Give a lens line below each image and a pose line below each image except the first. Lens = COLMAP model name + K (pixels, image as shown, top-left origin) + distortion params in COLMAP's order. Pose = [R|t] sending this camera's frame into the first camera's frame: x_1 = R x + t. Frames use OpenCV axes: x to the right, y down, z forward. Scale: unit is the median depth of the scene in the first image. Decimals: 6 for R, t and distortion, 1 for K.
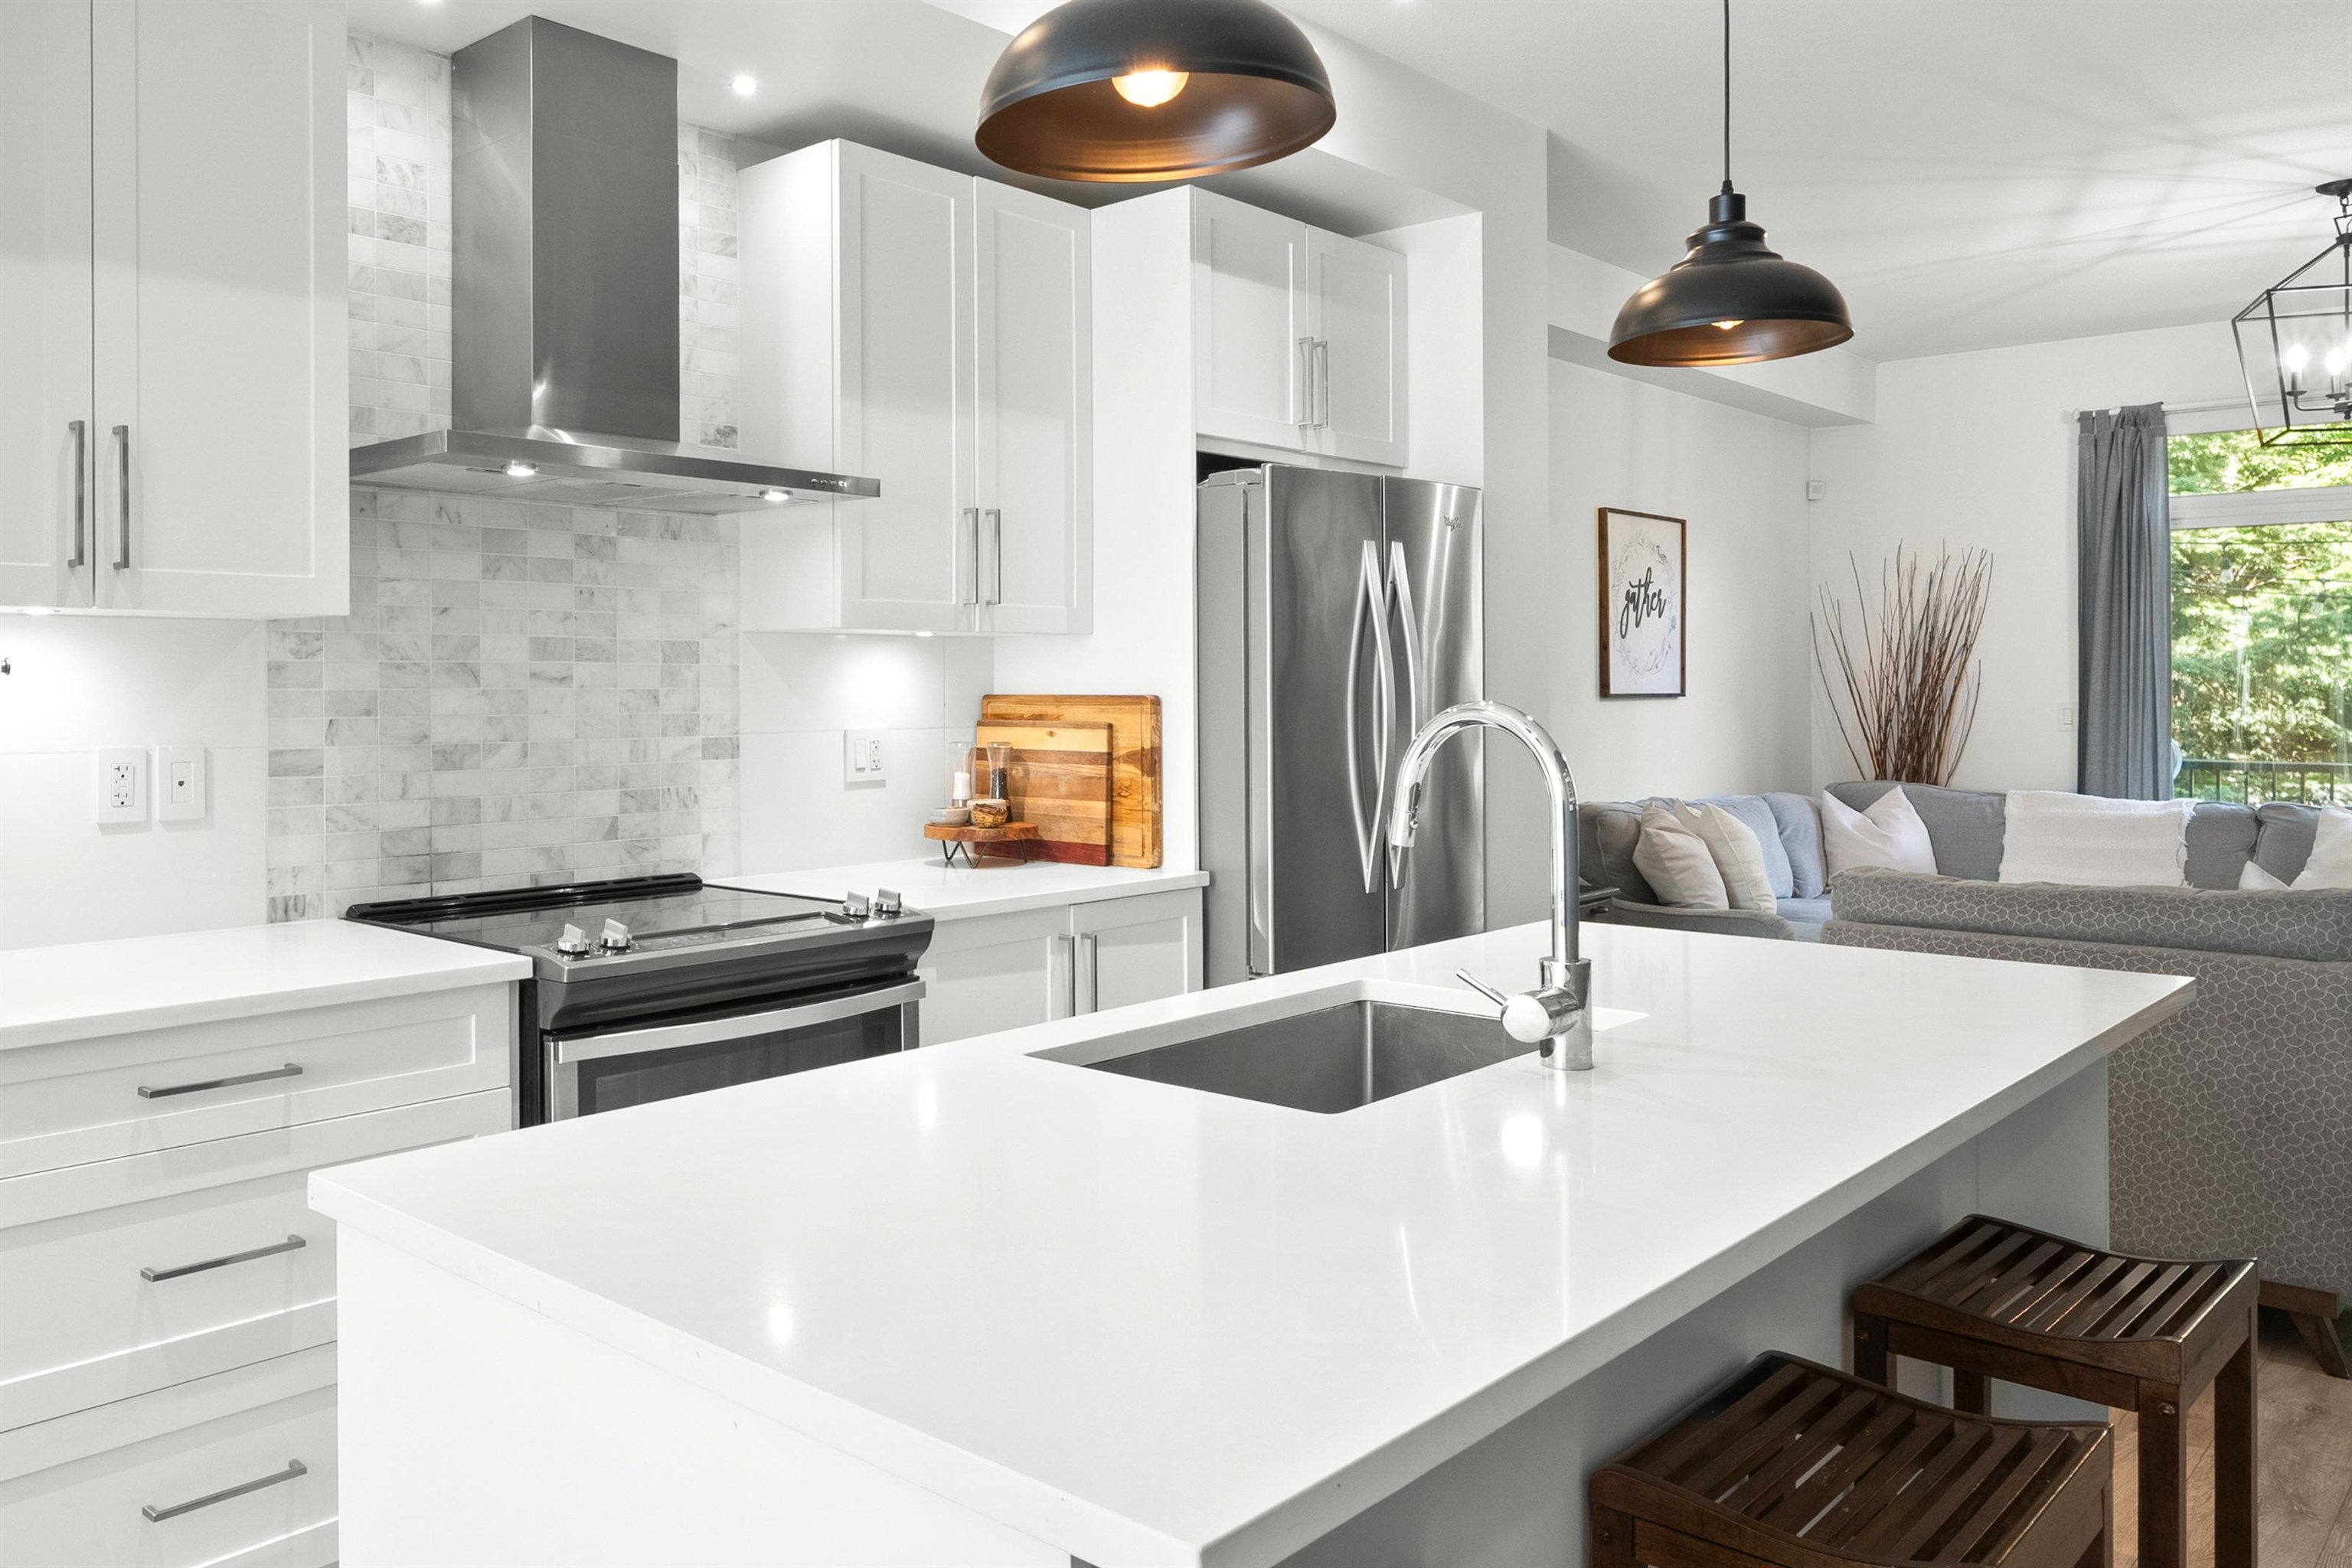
lens RADIAL K [[1748.6, 0, 931.6], [0, 1748.6, 780.6], [0, 0, 1]] dist [0.004020, 0.001935]
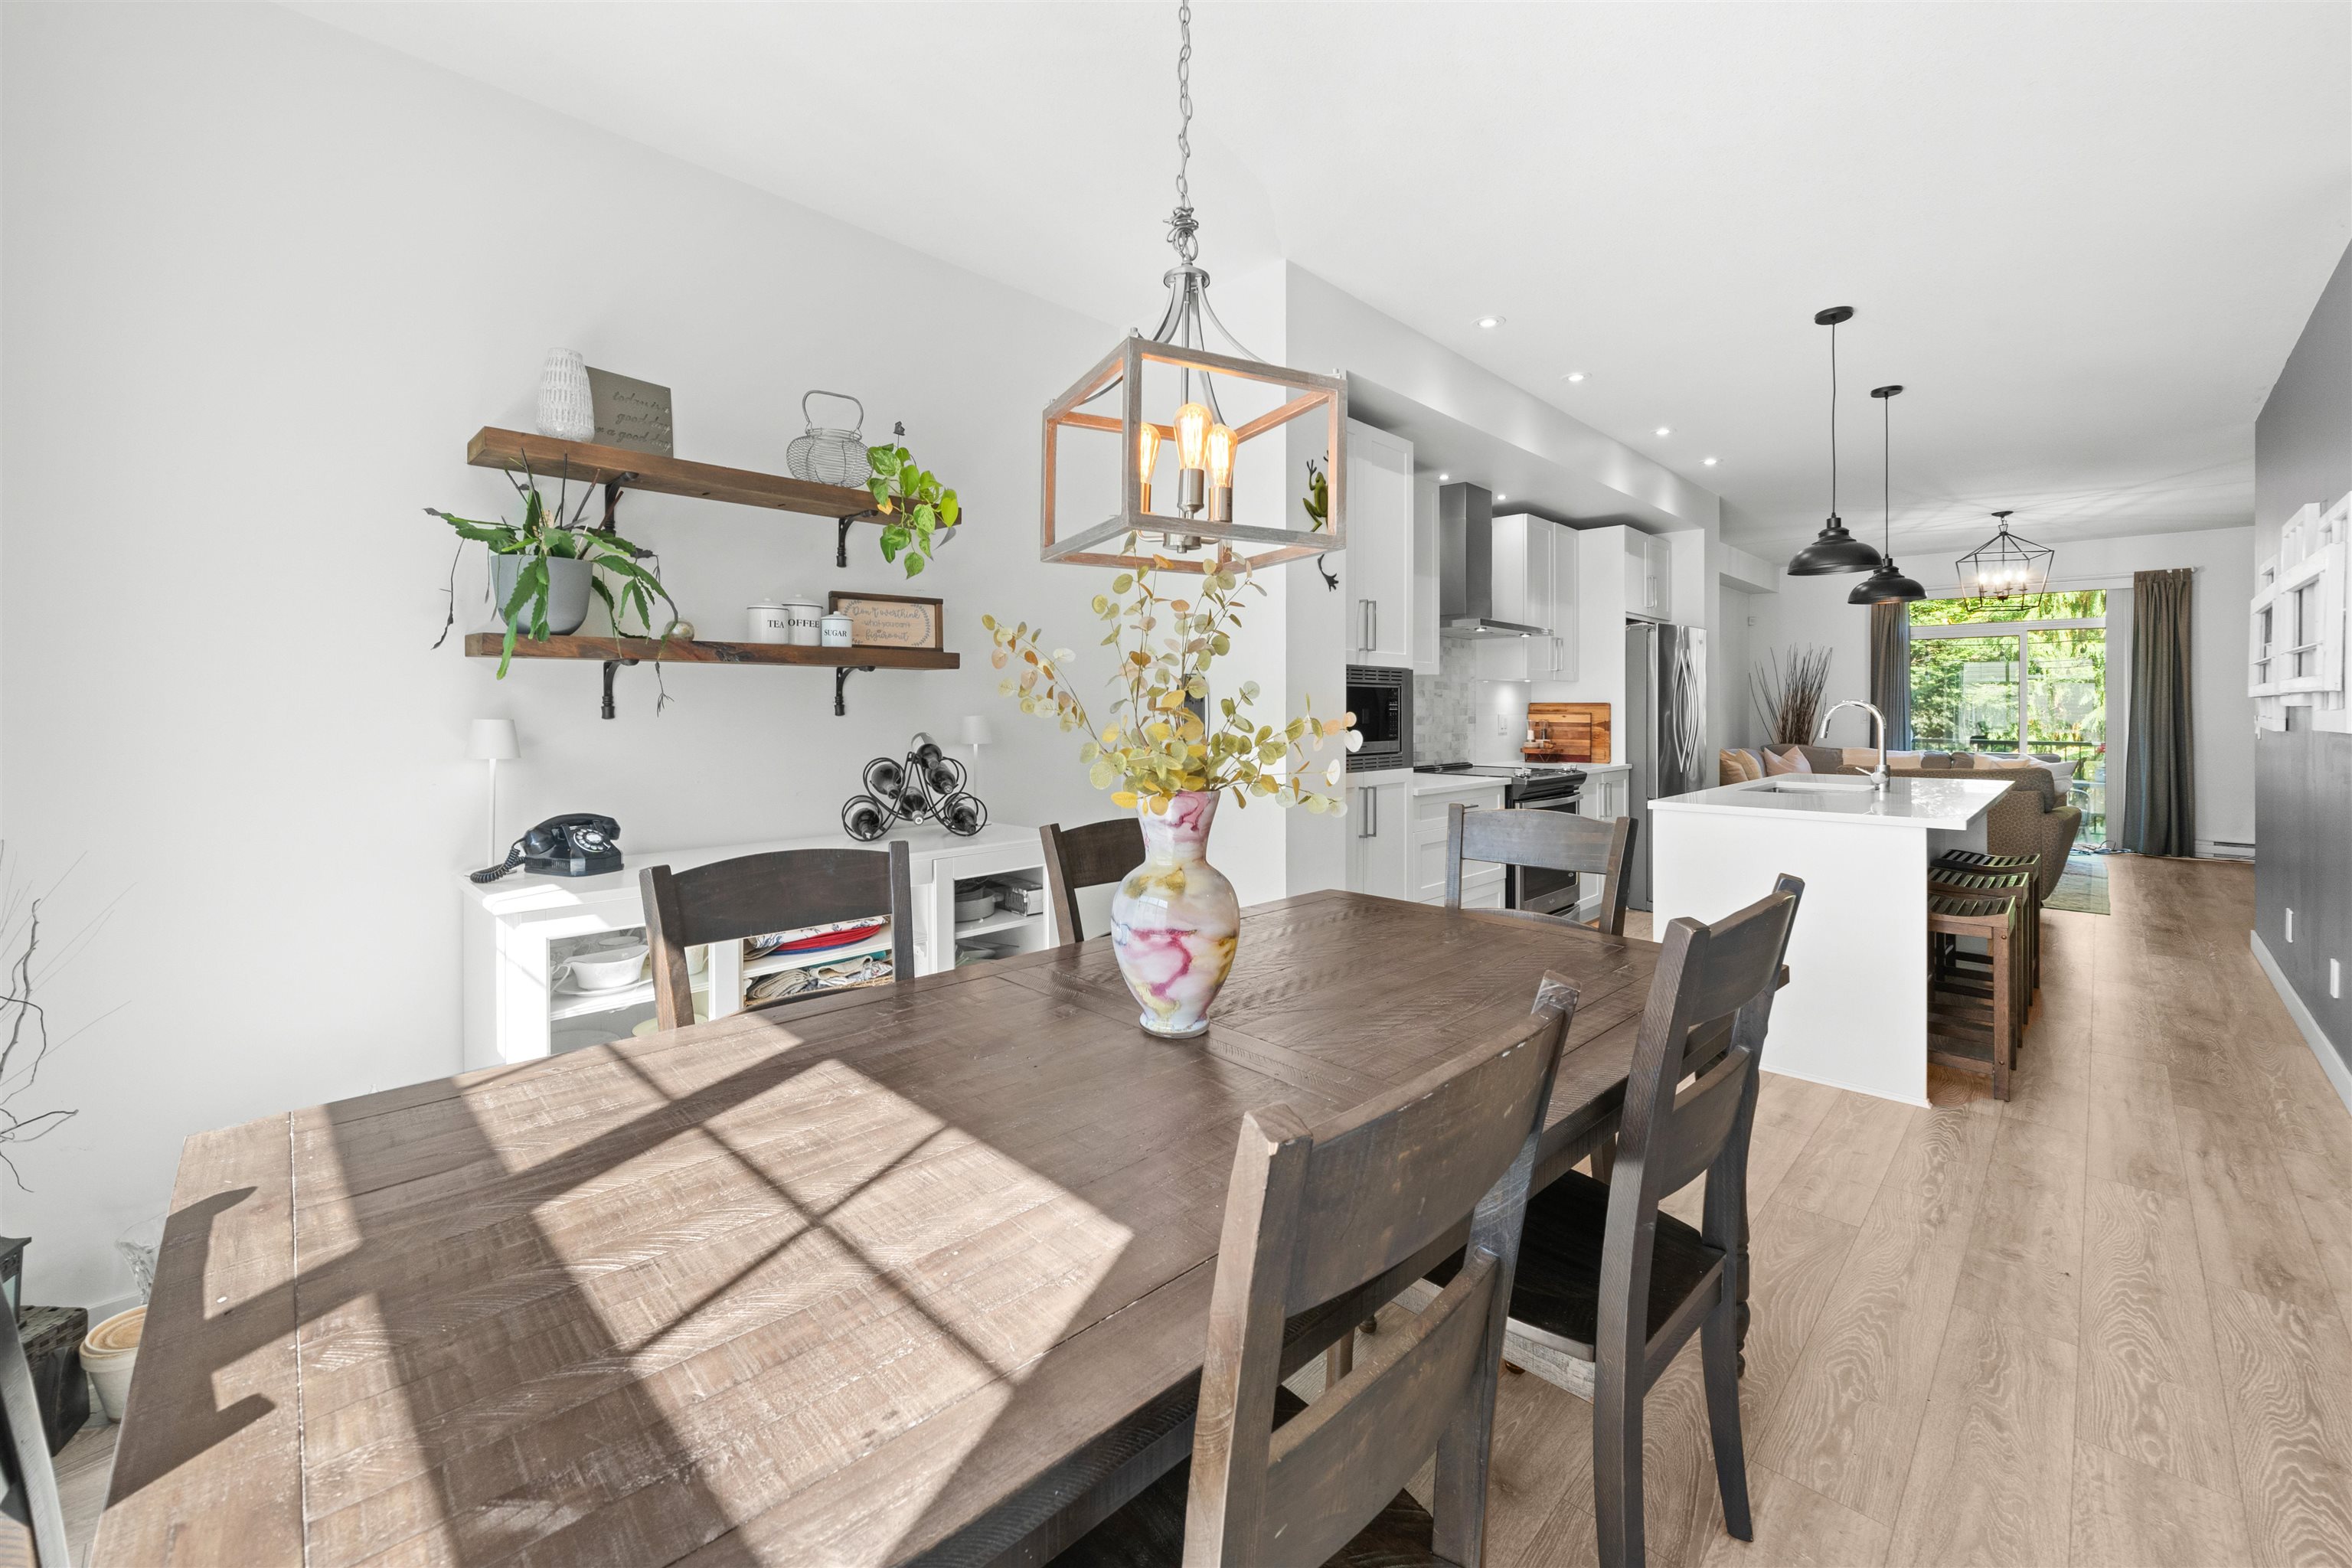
lens RADIAL K [[937.4, 0, 1175.0], [0, 937.4, 775.1], [0, 0, 1]] dist [0.001442, 0.000468]
pose [[0.999846, 0.002341, 0.017392, -0.700384], [-0.002632, 0.999856, 0.016737, 0.052658], [-0.017351, -0.016780, 0.999709, -0.602105]]
